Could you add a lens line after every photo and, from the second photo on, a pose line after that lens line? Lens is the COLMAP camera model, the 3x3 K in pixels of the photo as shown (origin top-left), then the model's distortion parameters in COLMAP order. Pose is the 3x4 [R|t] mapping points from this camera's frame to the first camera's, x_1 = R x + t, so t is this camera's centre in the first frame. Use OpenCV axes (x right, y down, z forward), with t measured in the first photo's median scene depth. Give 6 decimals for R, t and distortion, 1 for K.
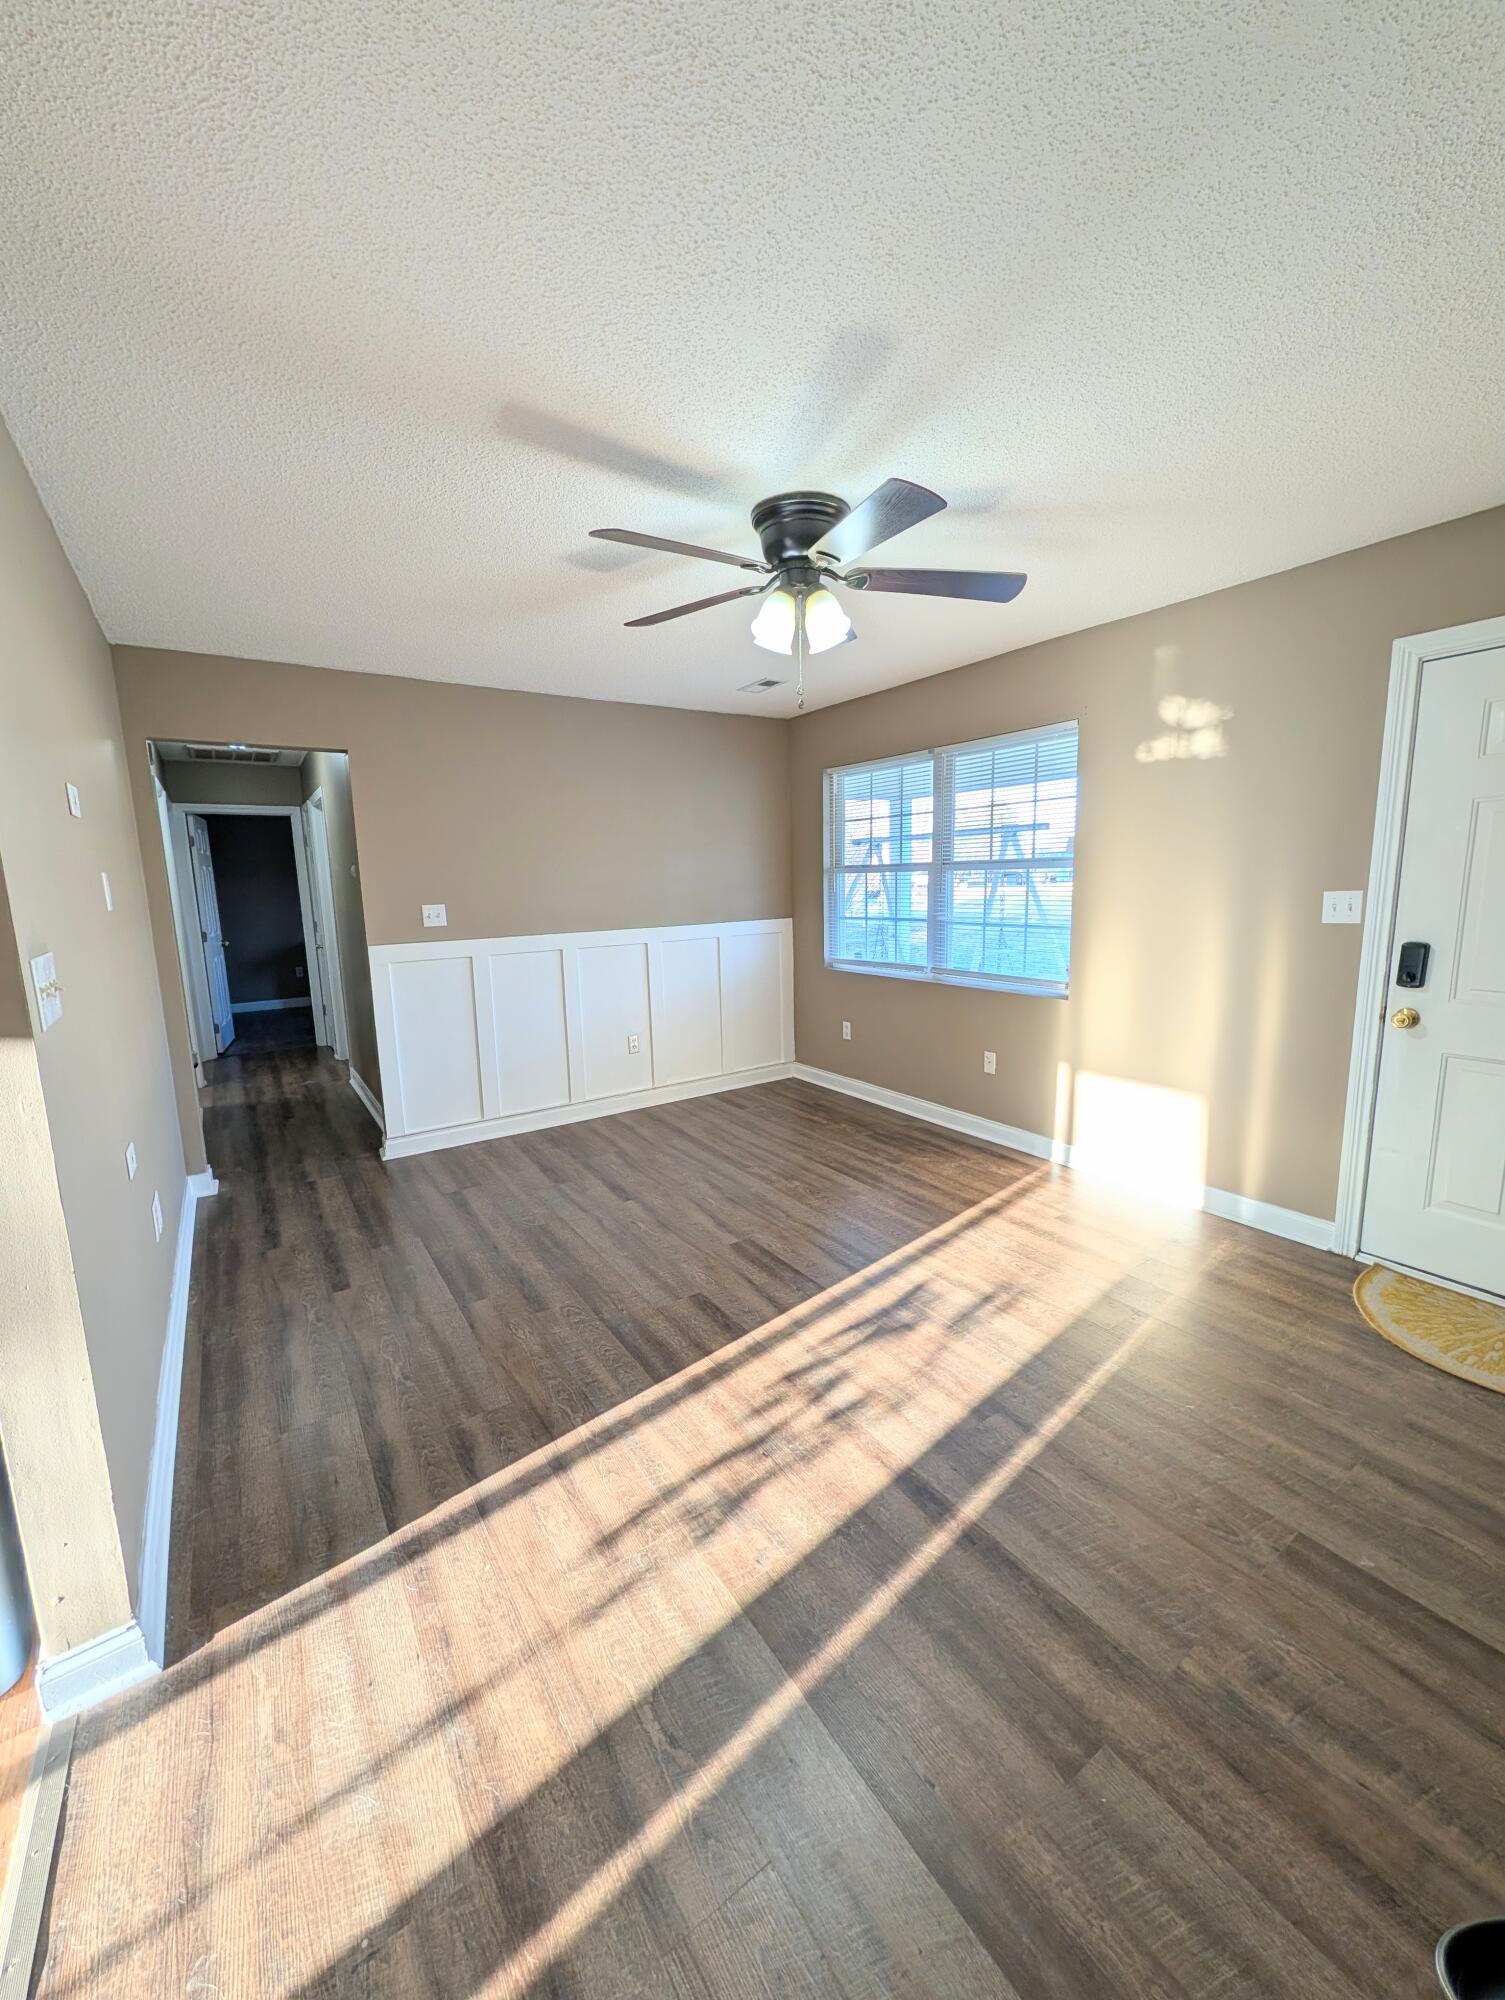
lens RADIAL K [[769.2, 0, 744.5], [0, 769.2, 1007.5], [0, 0, 1]] dist [0.000455, -0.000480]
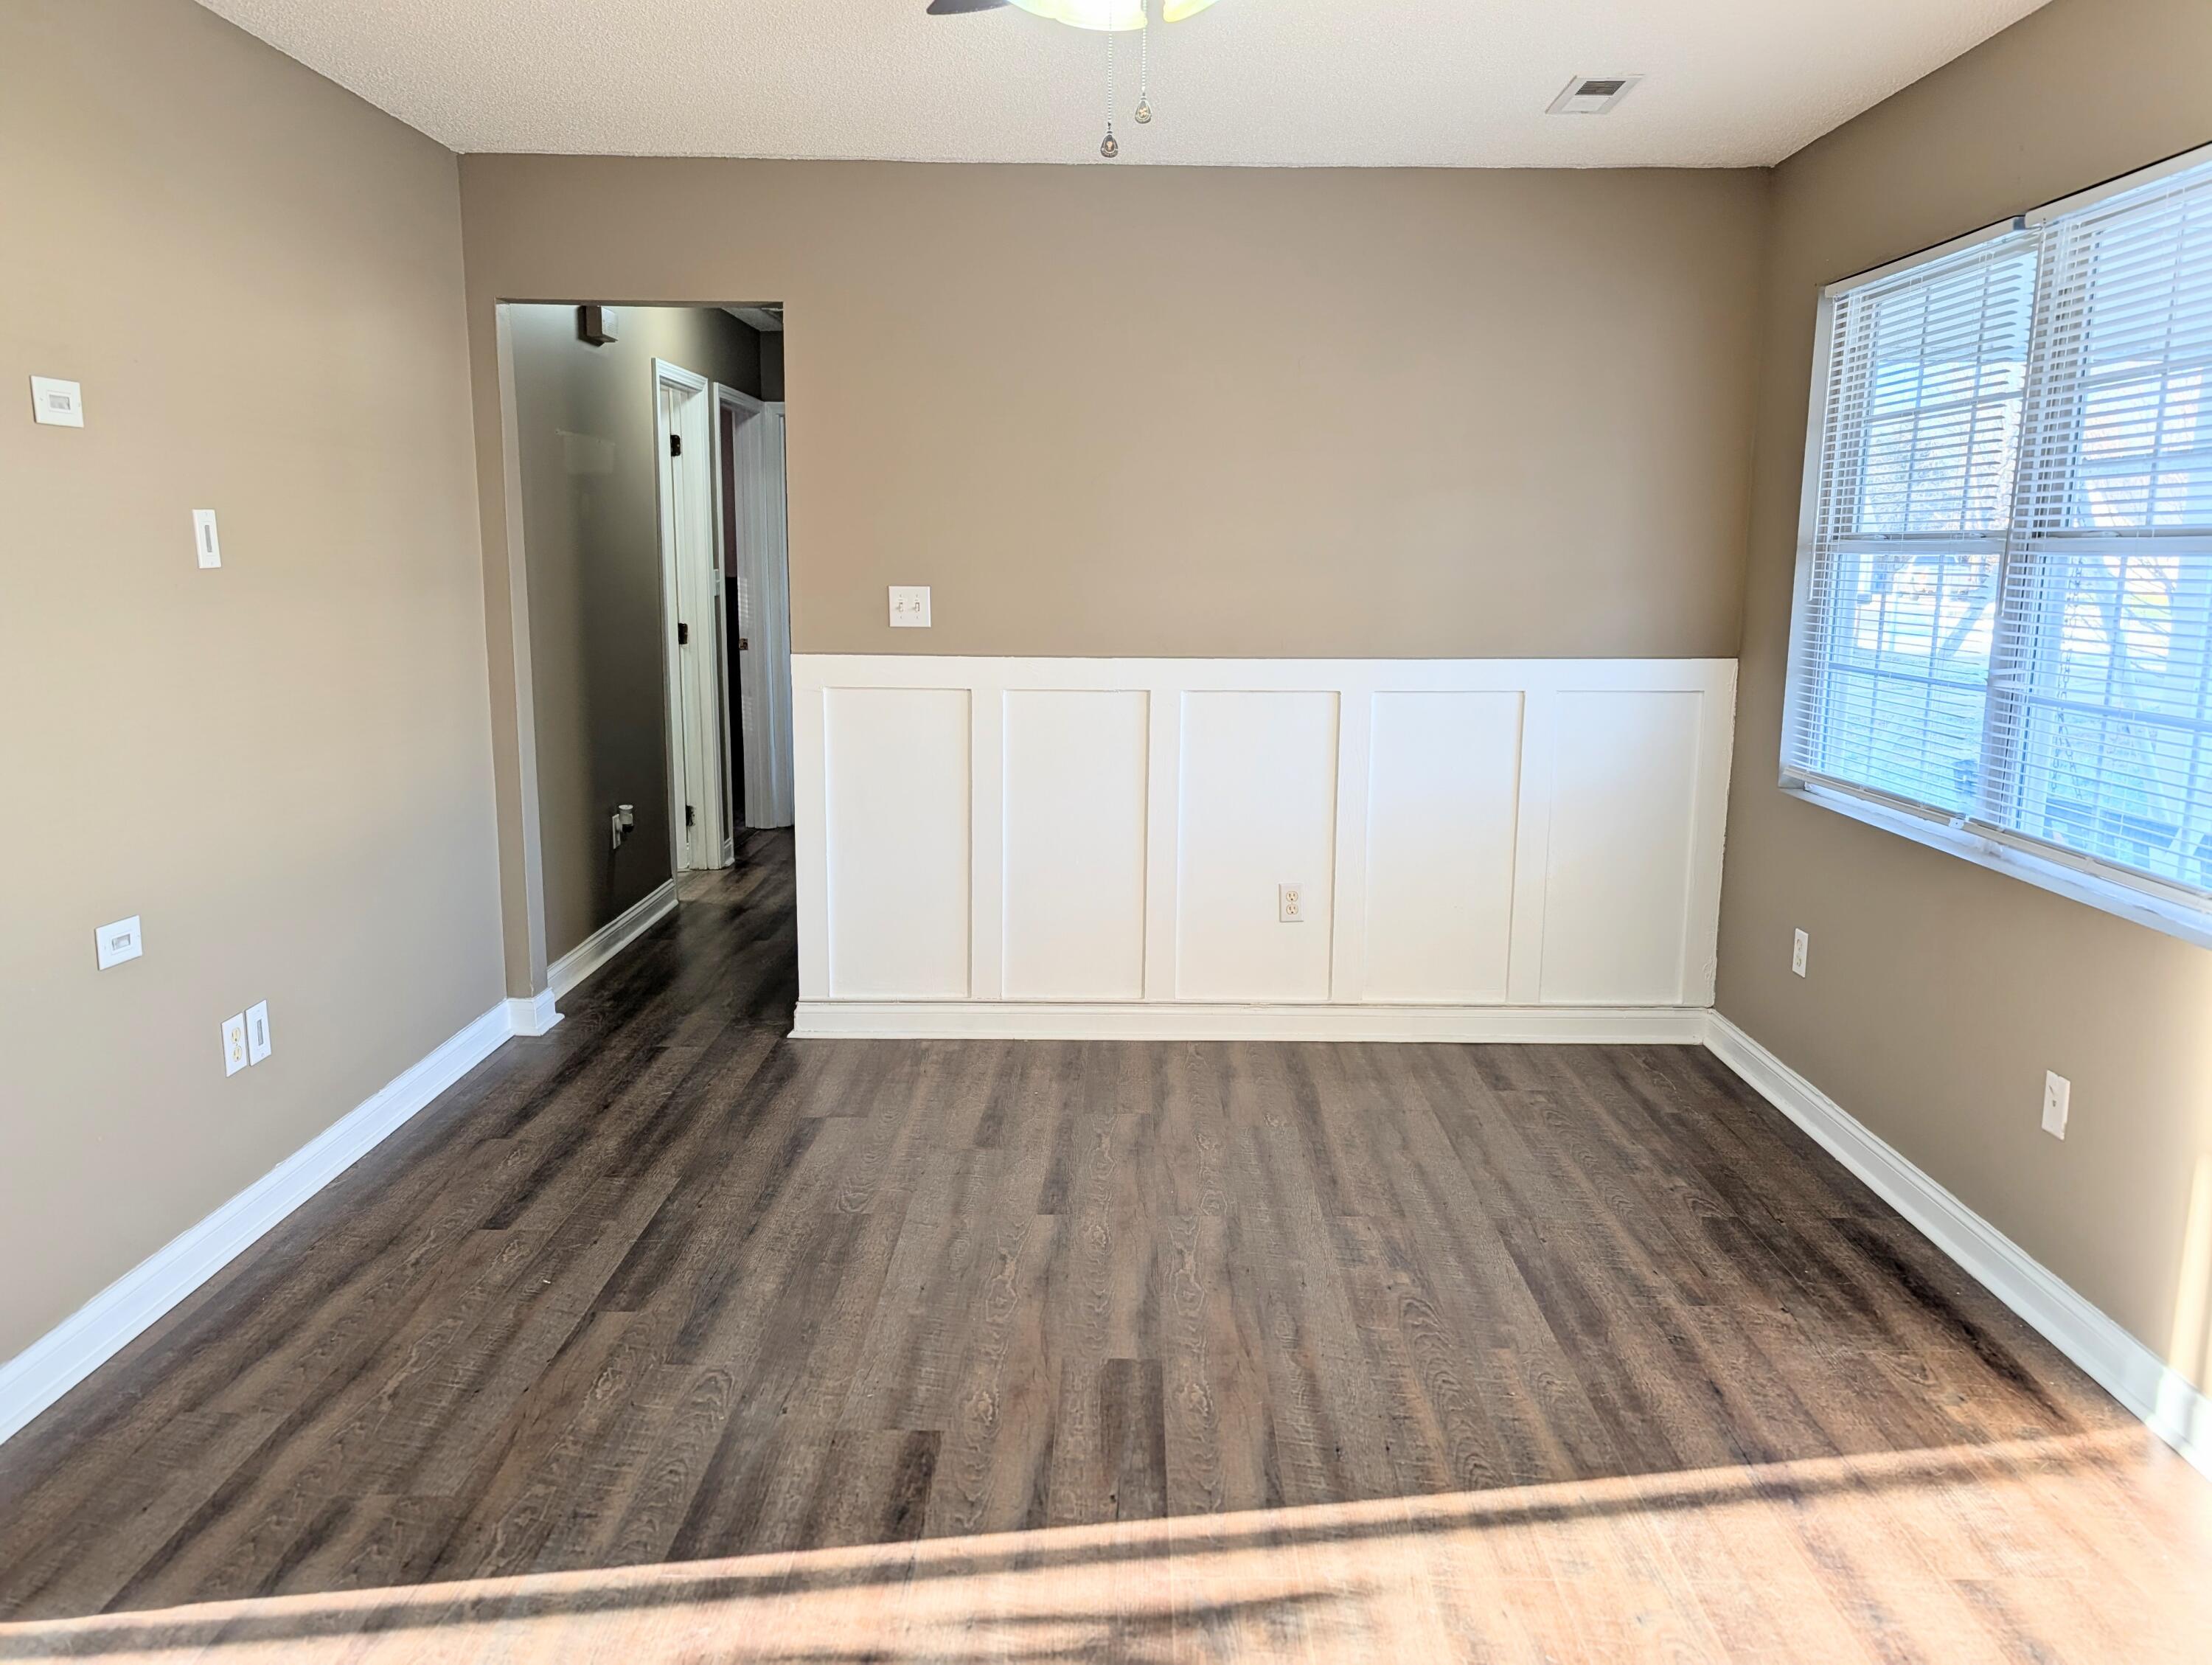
lens RADIAL K [[1605.4, 0, 1169.5], [0, 1605.4, 841.0], [0, 0, 1]] dist [0.012468, -0.013353]
pose [[0.838141, 0.132530, -0.529107, 0.405191], [-0.122339, 0.990995, 0.054430, -0.045261], [0.531556, 0.019110, 0.846807, 0.173433]]
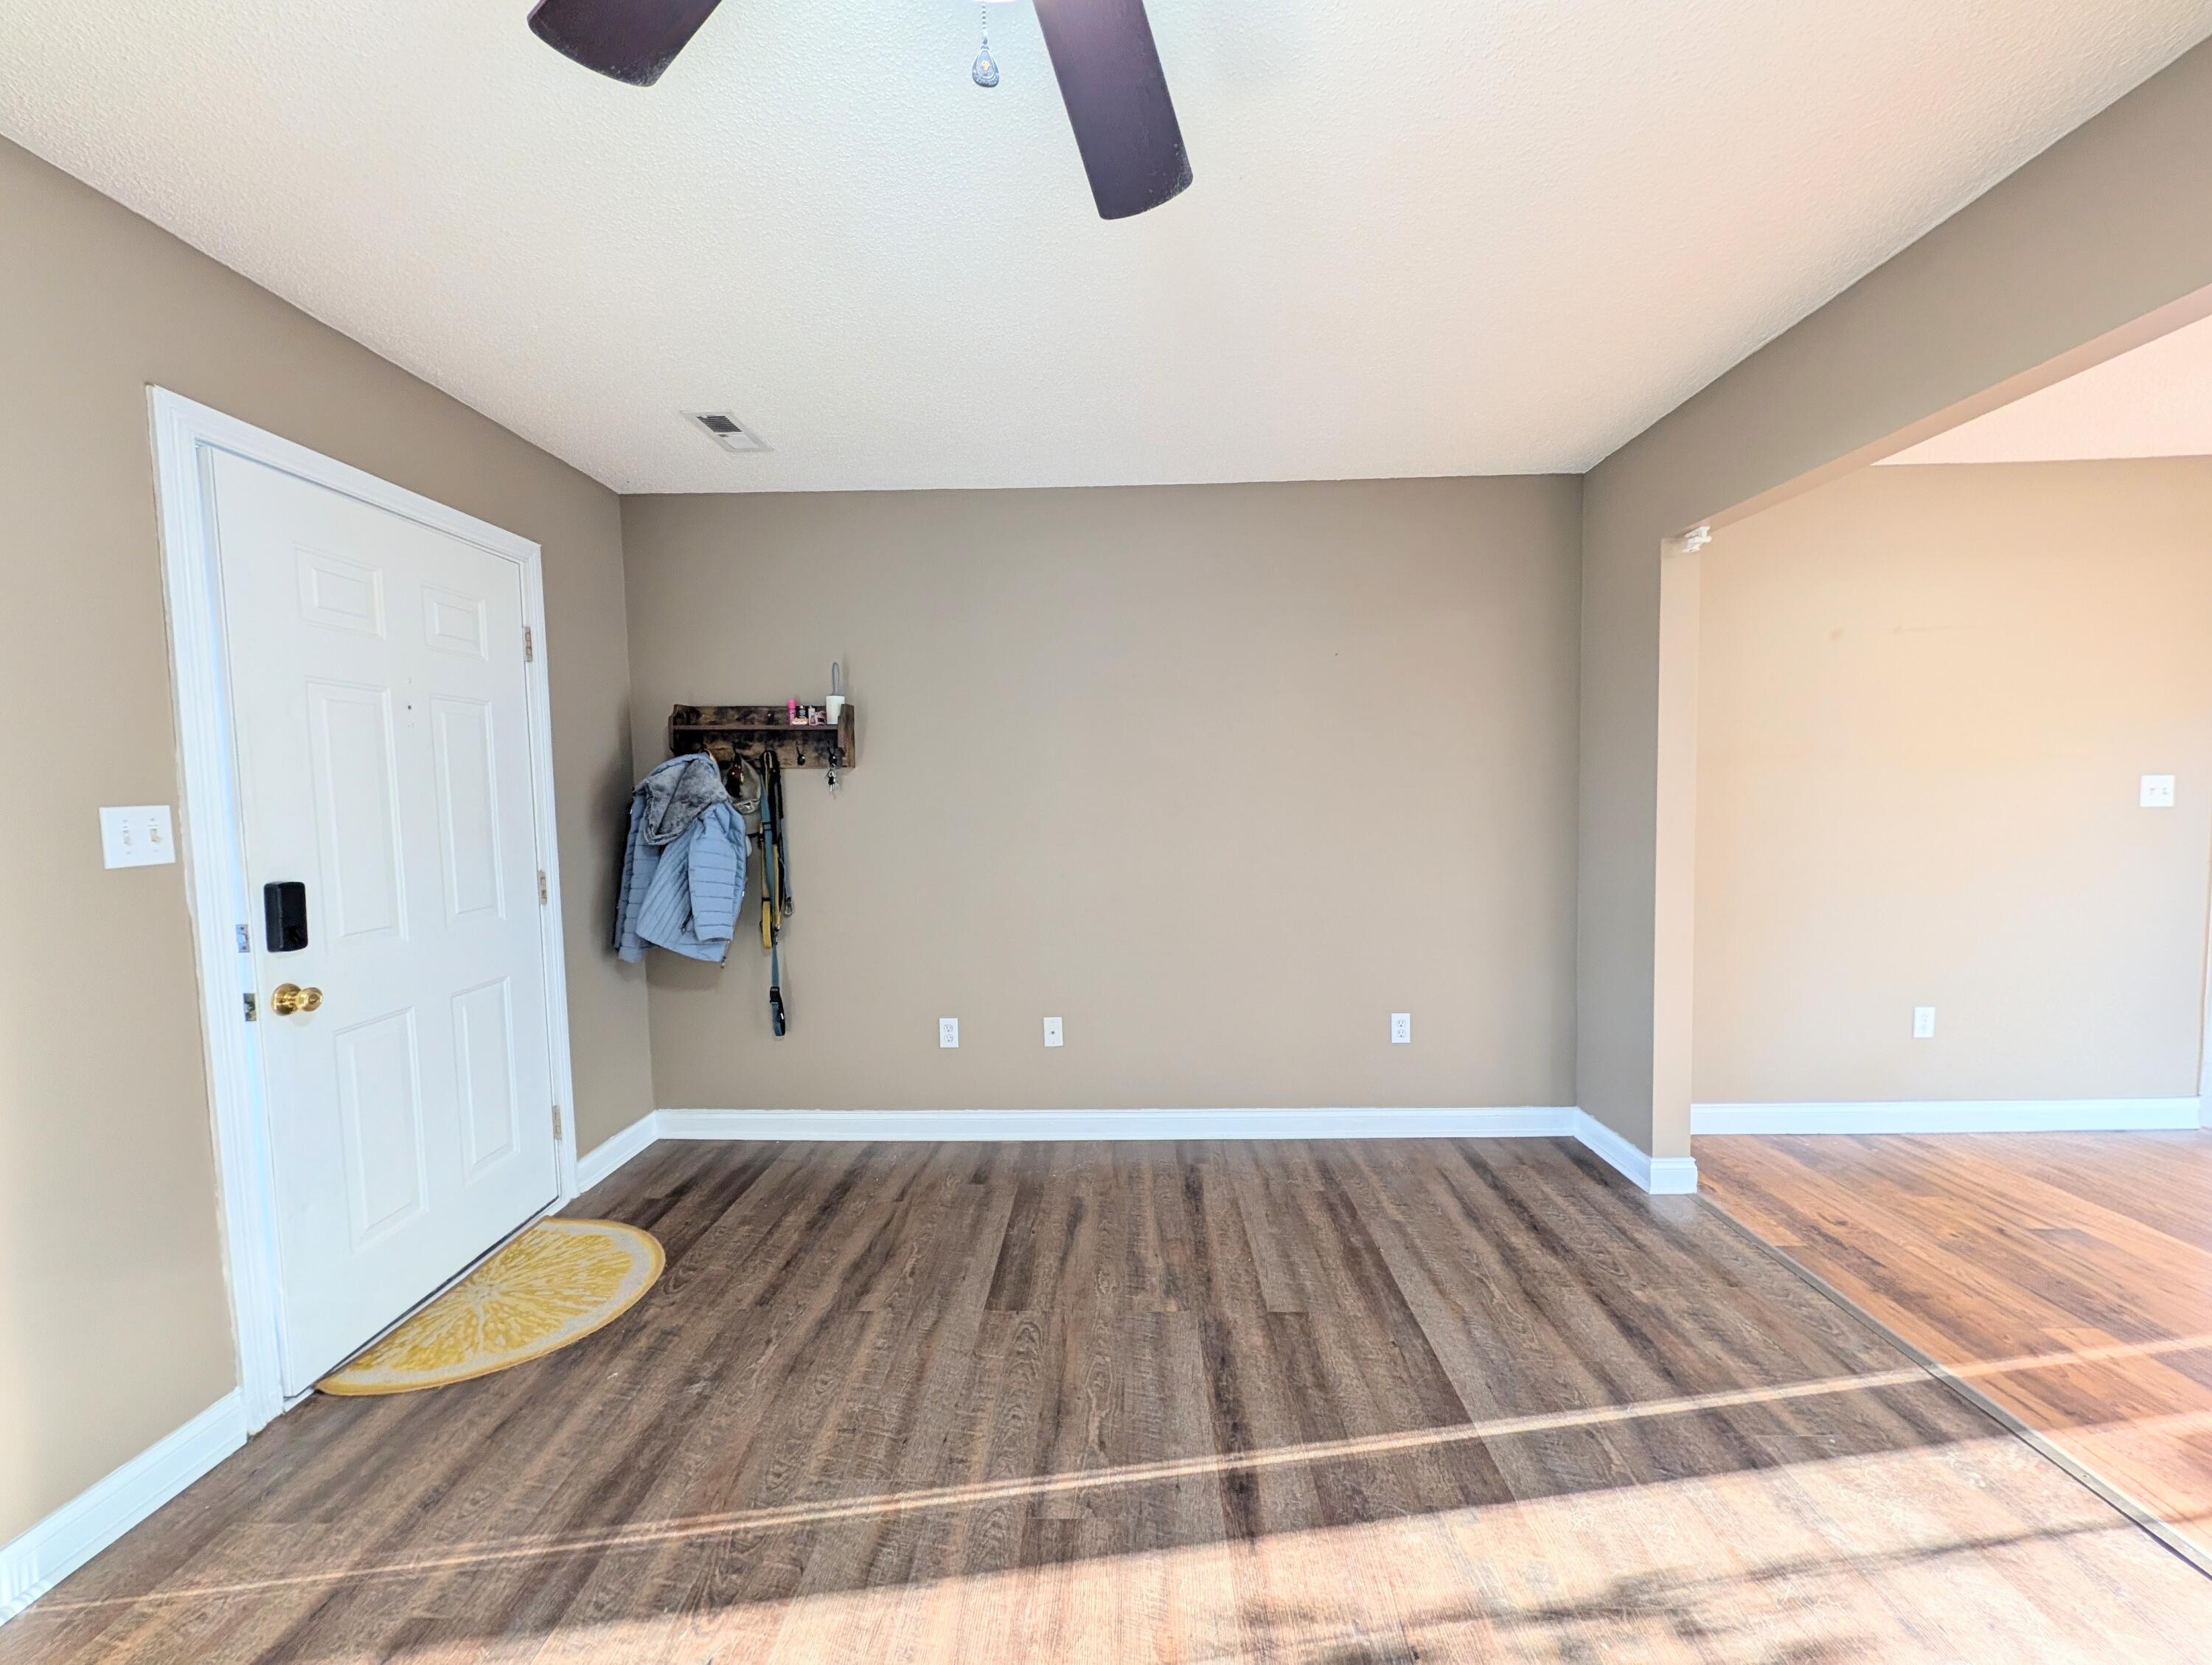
lens RADIAL K [[850.7, 0, 1081.0], [0, 850.7, 819.0], [0, 0, 1]] dist [0.000455, -0.000480]
pose [[-0.812647, 0.013255, 0.582605, -0.081067], [0.131228, 0.978226, 0.160788, -0.118120], [-0.567789, 0.207118, -0.796692, 0.855240]]
